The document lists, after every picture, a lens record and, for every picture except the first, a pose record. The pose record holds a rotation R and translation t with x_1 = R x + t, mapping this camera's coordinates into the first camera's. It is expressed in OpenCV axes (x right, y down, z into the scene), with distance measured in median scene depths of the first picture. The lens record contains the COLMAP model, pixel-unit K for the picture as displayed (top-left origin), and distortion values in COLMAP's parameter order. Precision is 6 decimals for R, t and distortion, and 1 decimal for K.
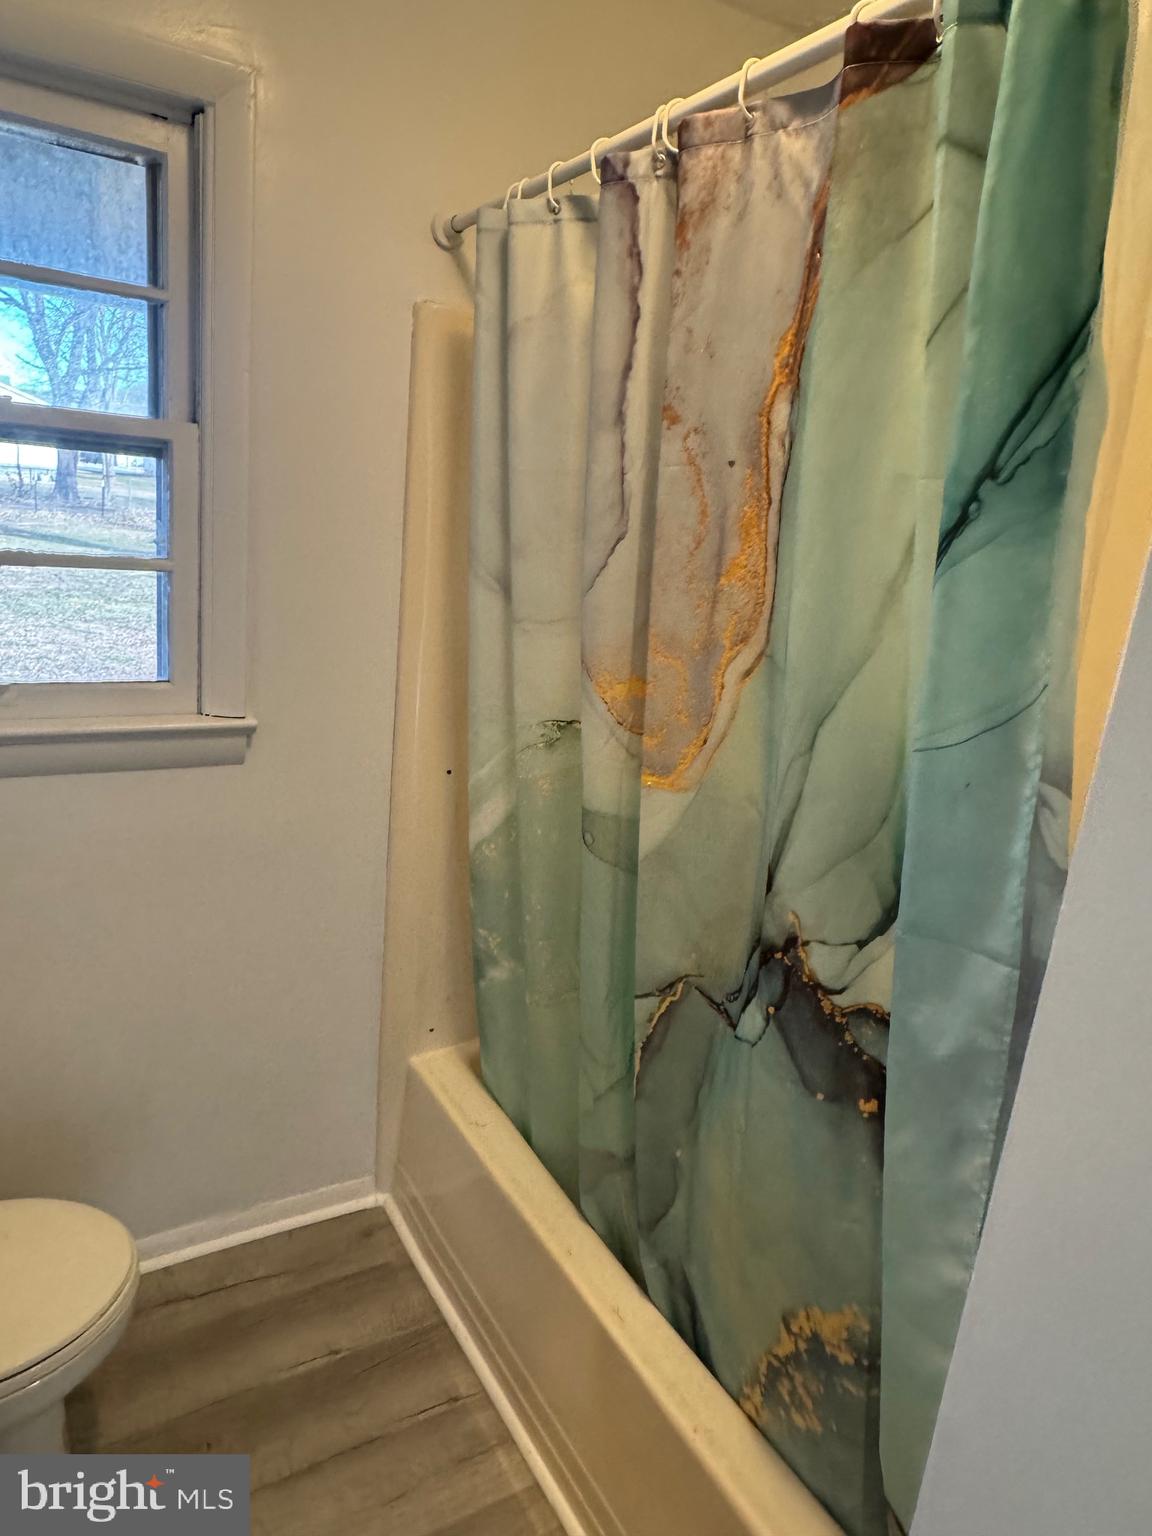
lens RADIAL K [[978.0, 0, 571.9], [0, 978.0, 759.3], [0, 0, 1]] dist [-0.011234, 0.008270]
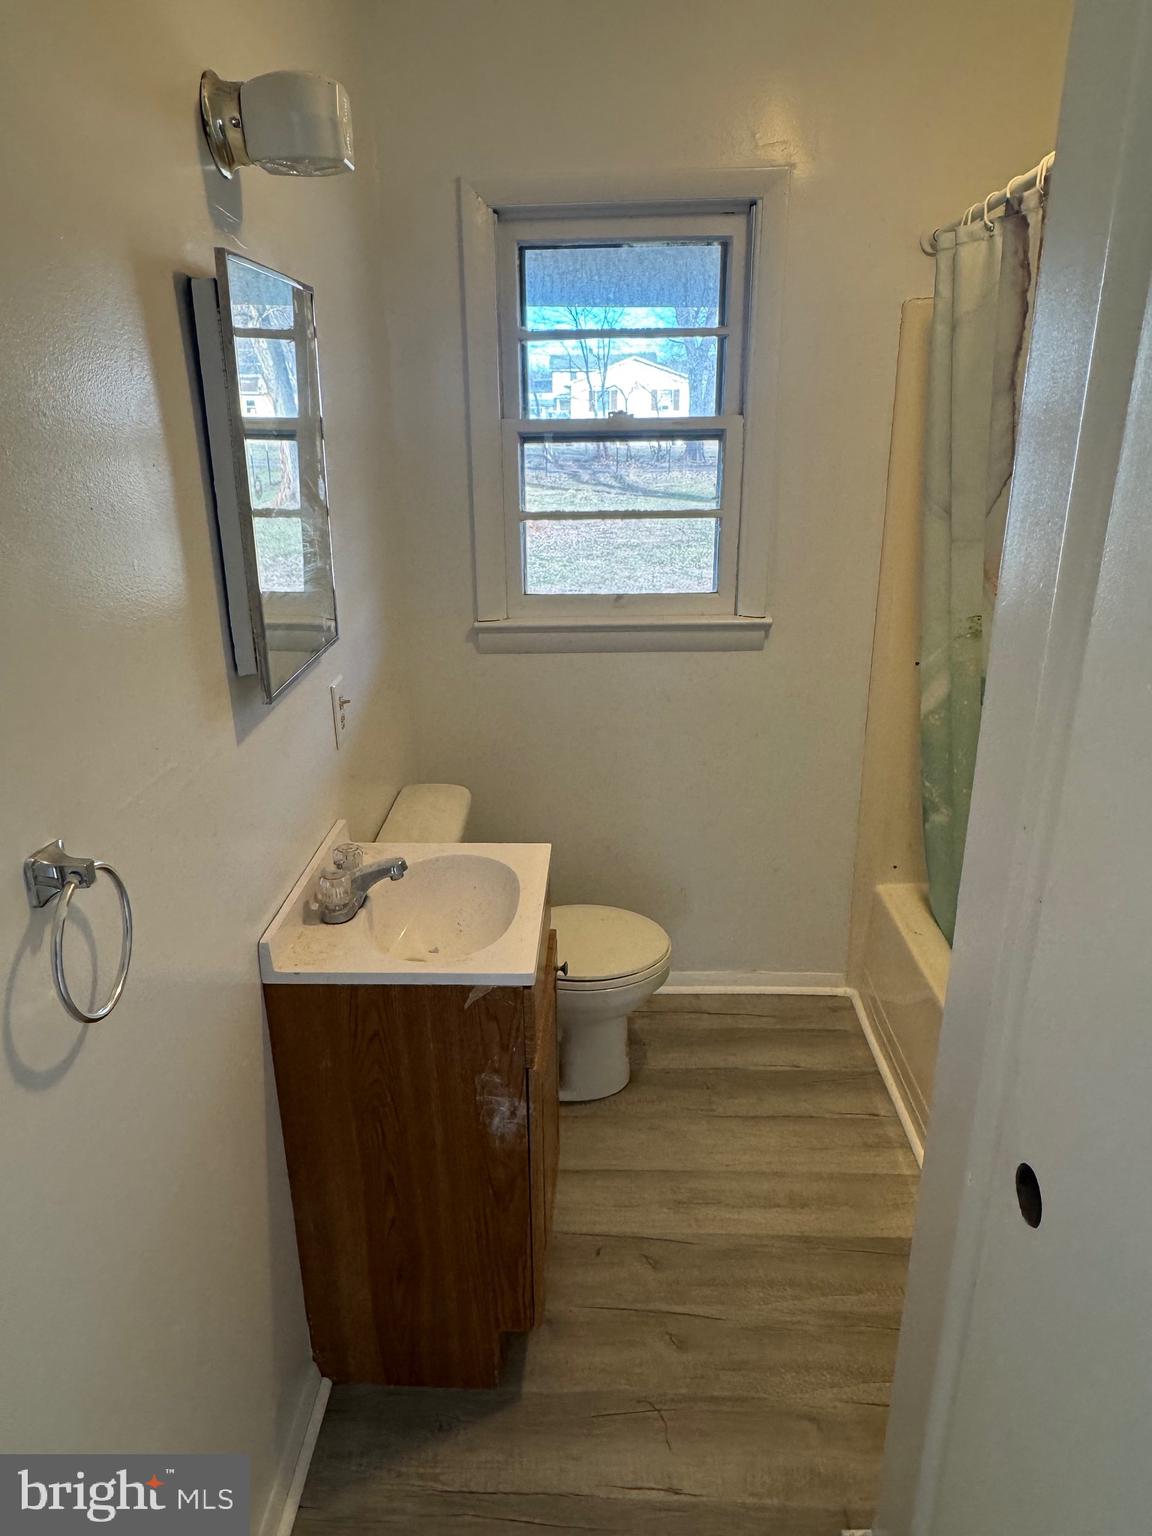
lens RADIAL K [[978.0, 0, 572.1], [0, 978.0, 771.9], [0, 0, 1]] dist [-0.011234, 0.008270]
pose [[0.829623, 0.087217, -0.551470, 0.233745], [-0.050179, 0.995374, 0.081934, 0.076543], [0.556065, -0.040302, 0.830161, -0.351055]]
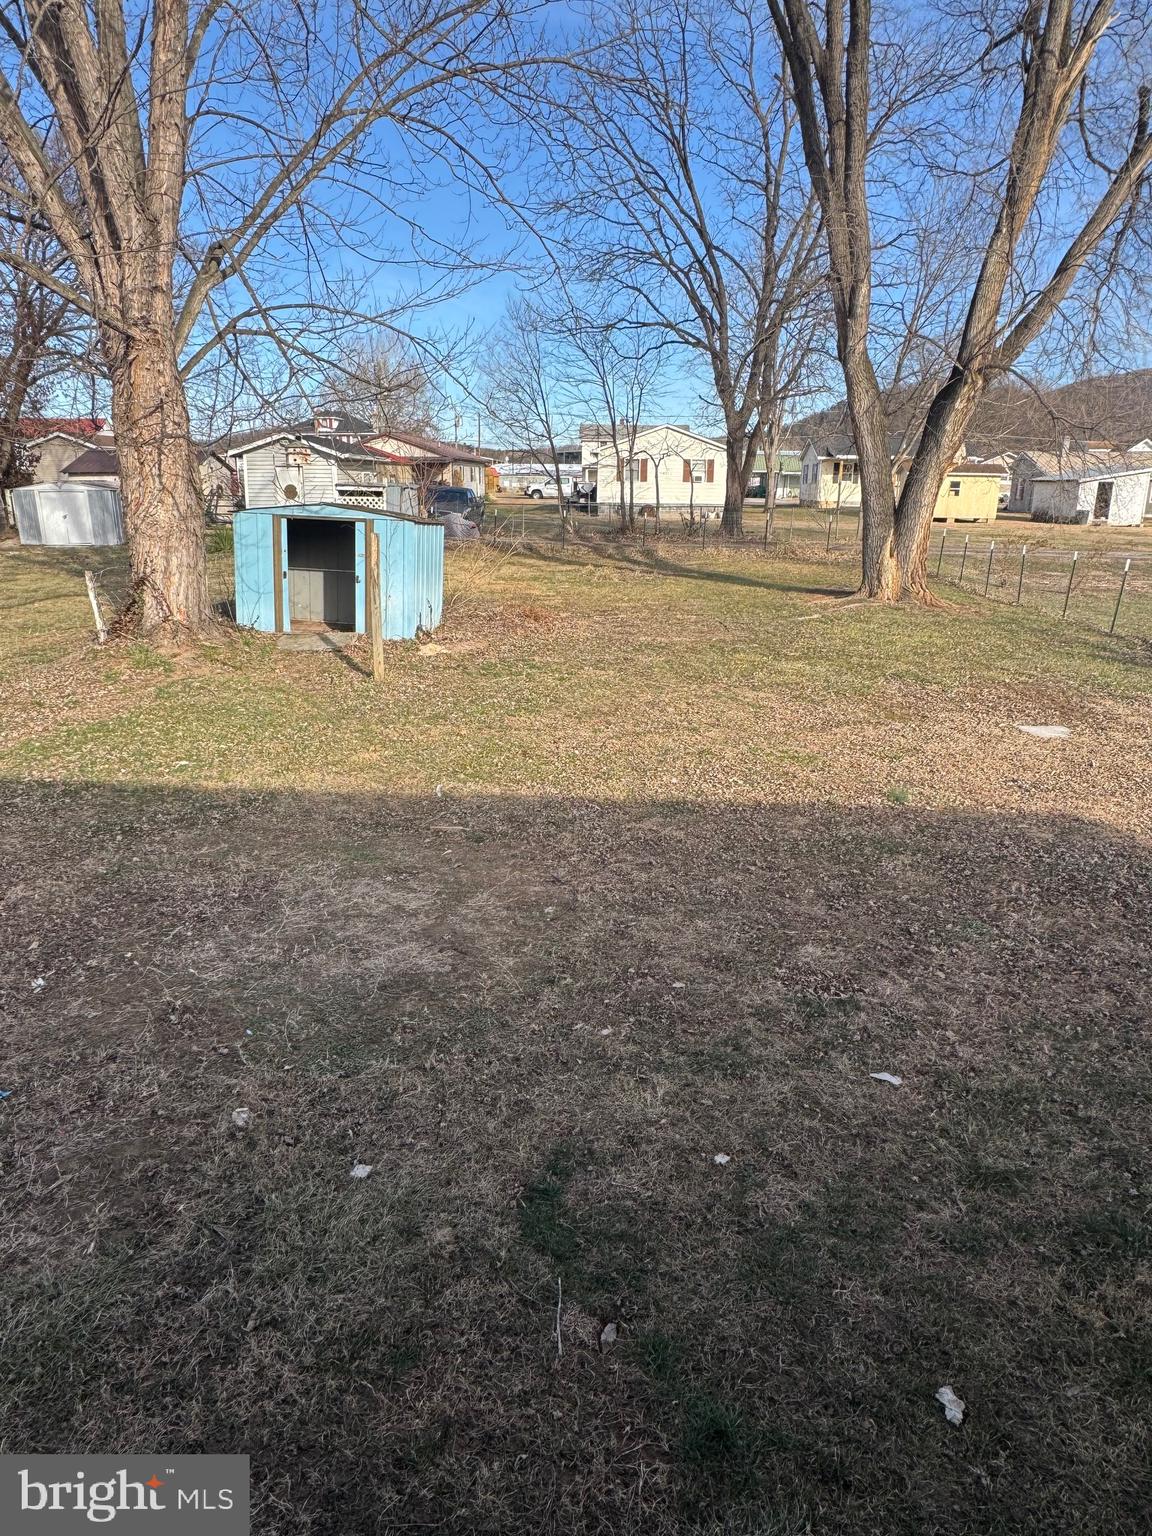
lens RADIAL K [[978.0, 0, 575.9], [0, 978.0, 770.6], [0, 0, 1]] dist [-0.011234, 0.008270]
pose [[0.816706, 0.075612, -0.572079, -0.993562], [-0.081815, 0.996536, 0.014912, -0.484728], [0.571225, 0.034626, 0.820063, 1.682484]]
